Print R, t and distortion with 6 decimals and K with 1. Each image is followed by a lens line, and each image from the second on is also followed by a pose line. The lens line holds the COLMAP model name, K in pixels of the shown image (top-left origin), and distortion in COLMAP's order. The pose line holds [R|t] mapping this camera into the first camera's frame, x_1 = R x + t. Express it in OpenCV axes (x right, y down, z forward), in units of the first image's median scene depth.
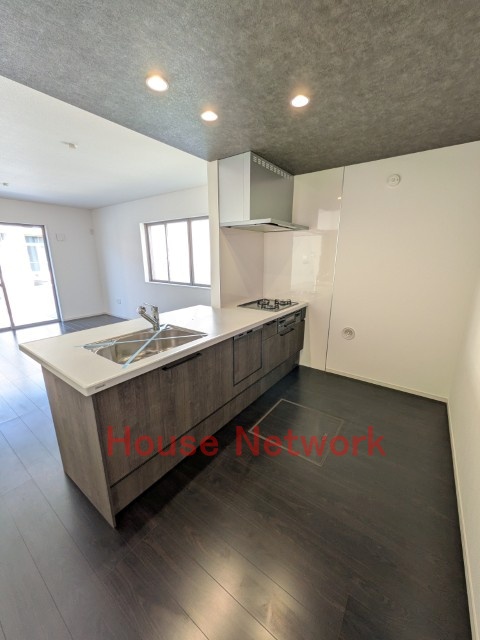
lens RADIAL K [[255.9, 0, 240.0], [0, 255.9, 320.0], [0, 0, 1]] dist [-0.000694, 0.000136]
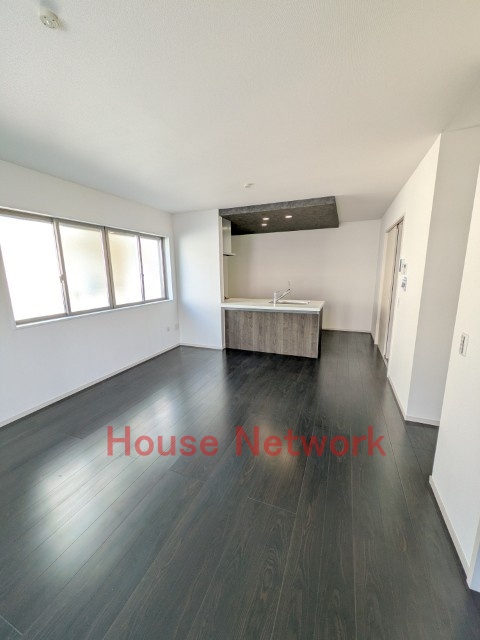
lens RADIAL K [[253.7, 0, 240.0], [0, 253.7, 320.0], [0, 0, 1]] dist [0.000181, 0.000160]
pose [[-0.233558, -0.177850, 0.955939, -1.906991], [0.255961, 0.937209, 0.236903, -0.339076], [-0.938048, 0.300014, -0.173370, 1.388283]]
